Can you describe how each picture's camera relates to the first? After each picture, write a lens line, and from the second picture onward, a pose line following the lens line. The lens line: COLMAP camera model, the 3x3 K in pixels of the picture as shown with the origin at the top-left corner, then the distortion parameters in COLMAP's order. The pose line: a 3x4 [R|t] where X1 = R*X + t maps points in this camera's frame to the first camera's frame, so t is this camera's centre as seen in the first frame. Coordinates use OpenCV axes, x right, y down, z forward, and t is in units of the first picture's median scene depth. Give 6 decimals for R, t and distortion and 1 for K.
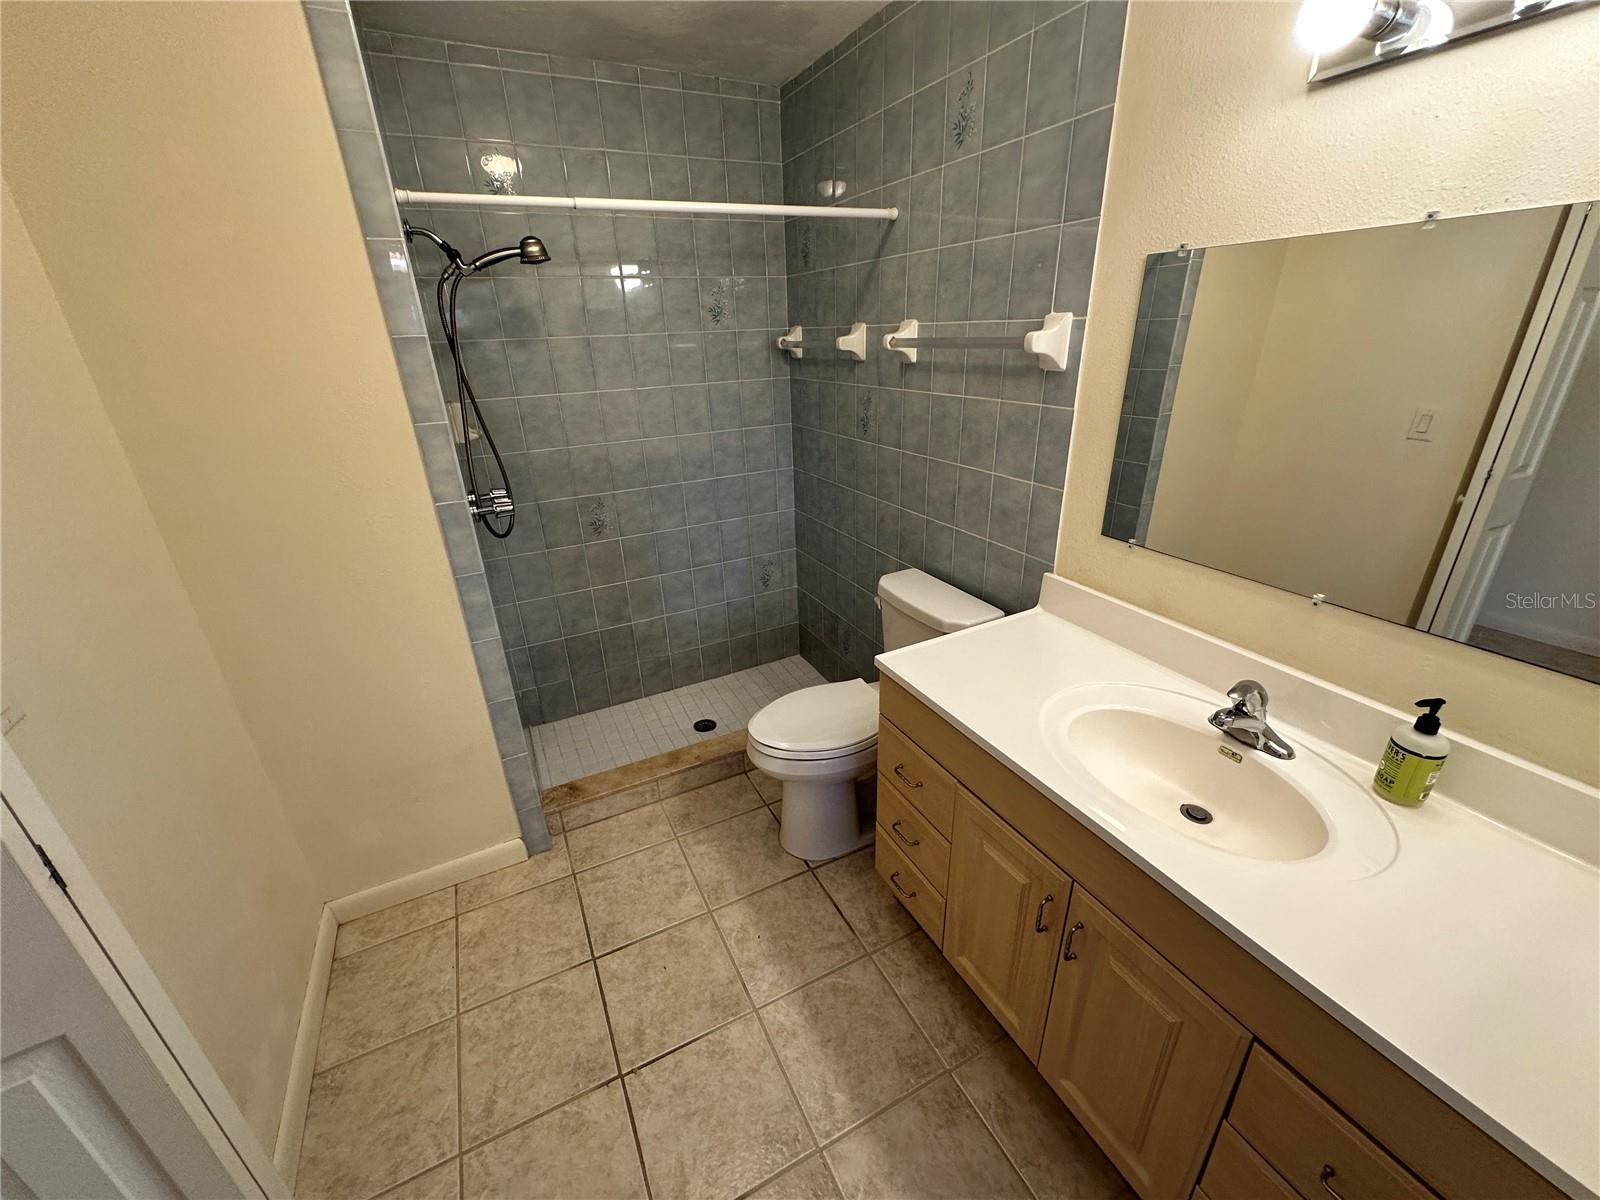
lens RADIAL K [[638.5, 0, 797.9], [0, 638.5, 599.1], [0, 0, 1]] dist [-0.002664, 0.000476]
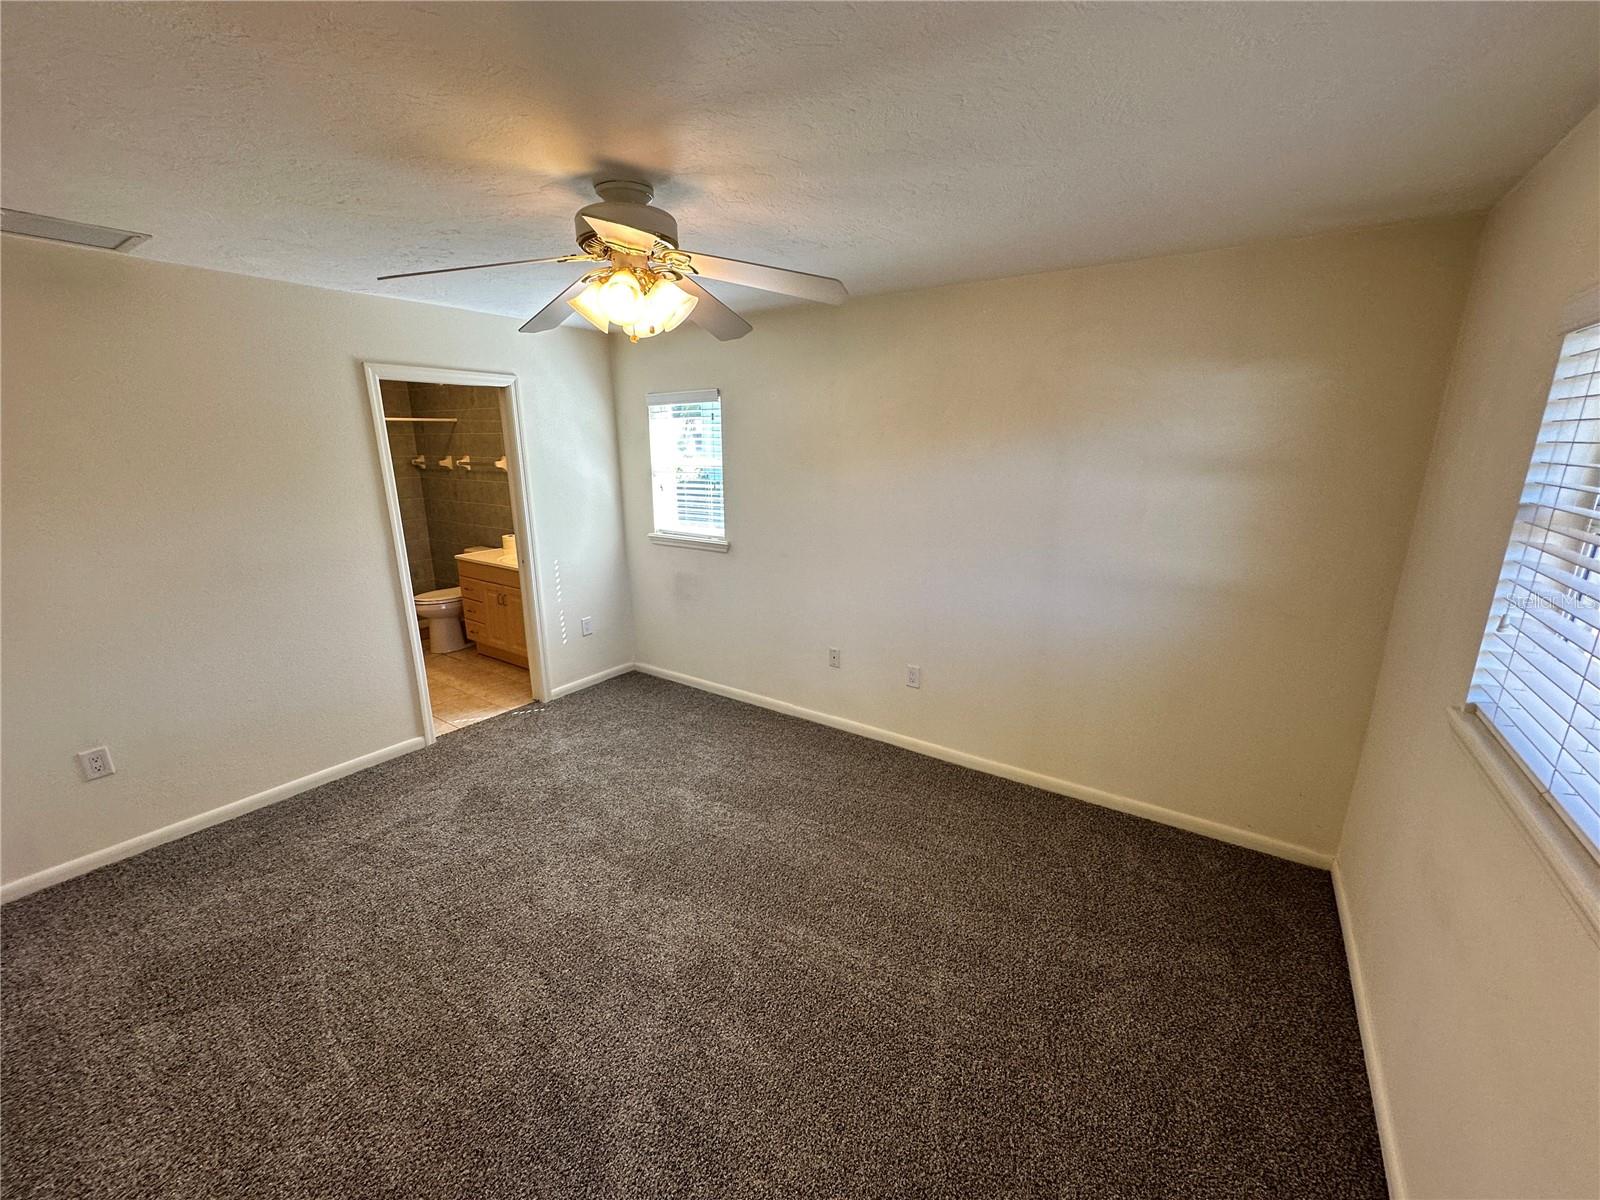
lens RADIAL K [[638.5, 0, 803.4], [0, 638.5, 598.8], [0, 0, 1]] dist [-0.002664, 0.000476]
pose [[0.875248, -0.090151, 0.475198, 0.083796], [0.167425, 0.978208, -0.122795, 0.755471], [-0.453772, 0.187036, 0.871268, -1.961147]]
